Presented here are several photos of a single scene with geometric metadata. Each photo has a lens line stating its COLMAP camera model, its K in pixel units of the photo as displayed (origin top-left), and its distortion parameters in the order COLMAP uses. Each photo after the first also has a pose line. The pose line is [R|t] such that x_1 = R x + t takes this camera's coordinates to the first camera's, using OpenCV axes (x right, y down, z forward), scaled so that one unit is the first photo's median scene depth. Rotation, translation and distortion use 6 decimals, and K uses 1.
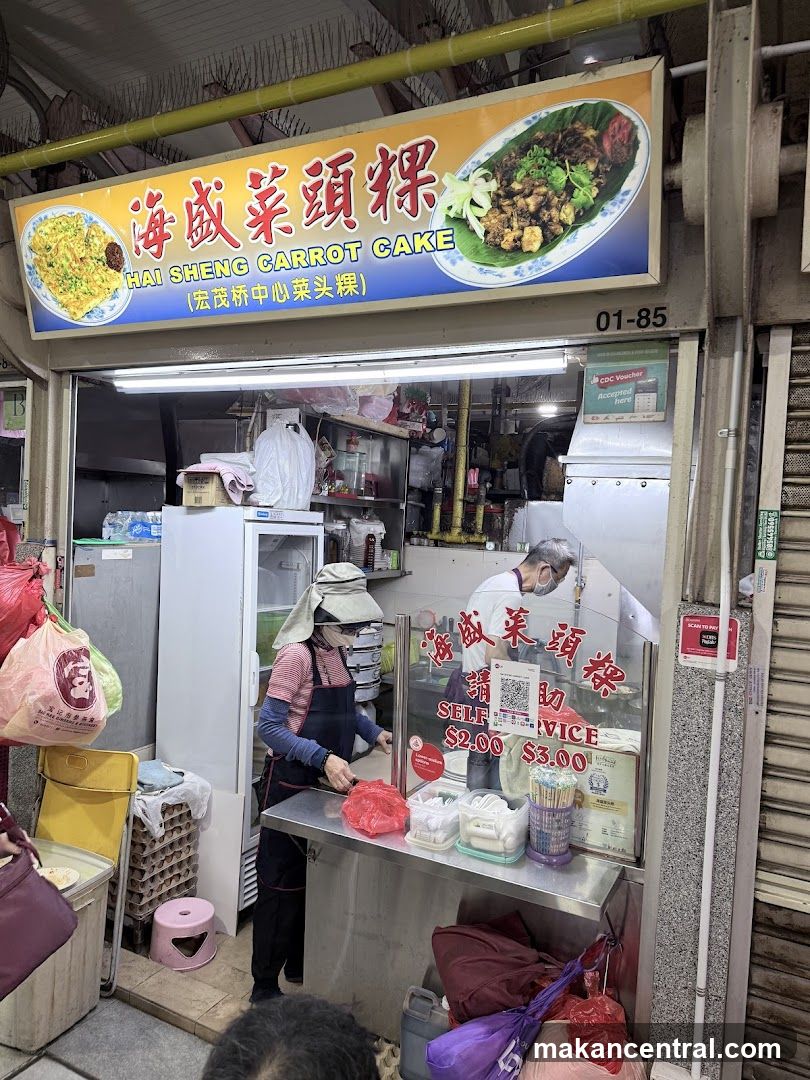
lens RADIAL K [[763.6, 0, 393.1], [0, 763.6, 557.3], [0, 0, 1]] dist [0.025582, -0.050903]
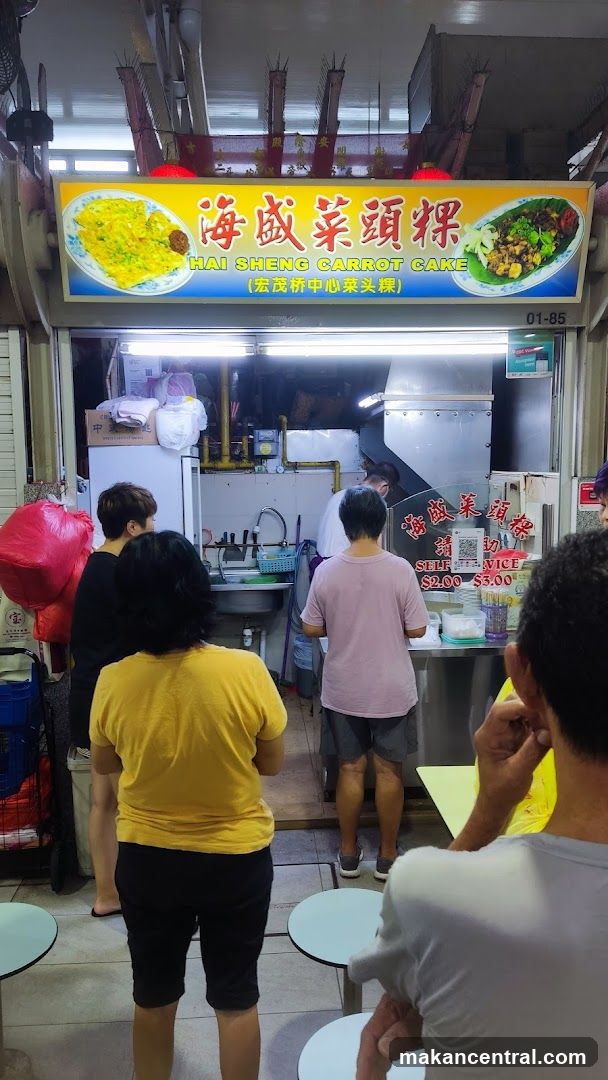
lens RADIAL K [[807.3, 0, 292.4], [0, 807.3, 558.3], [0, 0, 1]] dist [0.056268, -0.023673]
pose [[0.856328, -0.119539, 0.502407, -1.094189], [0.078498, 0.991667, 0.102154, -0.003245], [-0.510431, -0.048039, 0.858576, -0.301545]]
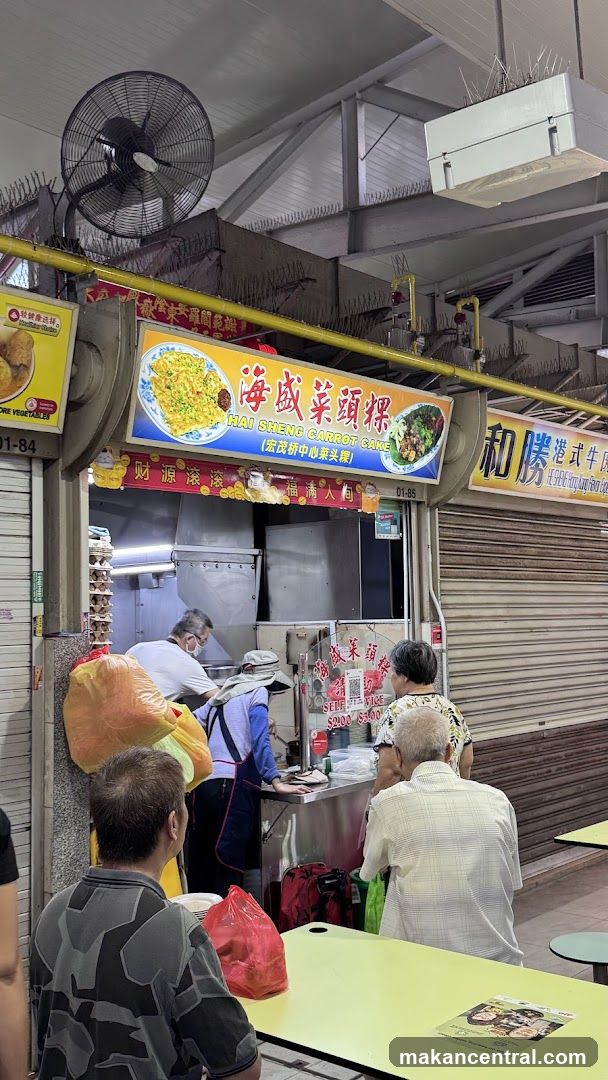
lens RADIAL K [[1089.6, 0, 320.7], [0, 1089.6, 569.2], [0, 0, 1]] dist [0.048922, 0.000000]
pose [[0.218502, -0.016336, 0.975700, -2.506922], [0.085275, 0.996355, -0.002415, -0.102853], [-0.972103, 0.083730, 0.219099, 0.538888]]
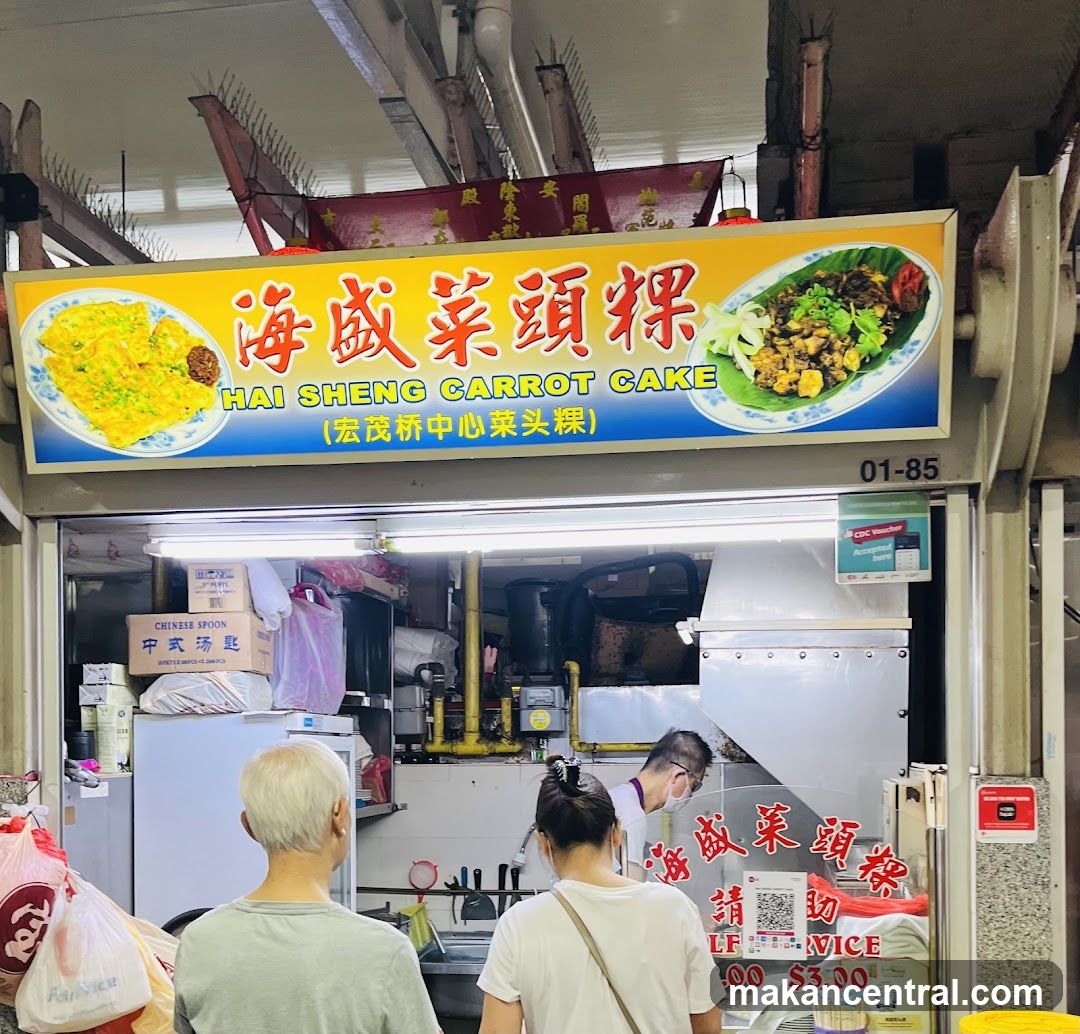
lens RADIAL K [[1384.2, 0, 506.3], [0, 1384.2, 749.8], [0, 0, 1]] dist [0.010174, 0.000000]
pose [[0.949663, -0.056627, 0.308112, -0.604560], [0.069069, 0.997172, -0.029617, 0.032603], [-0.305564, 0.049407, 0.950889, -0.368093]]
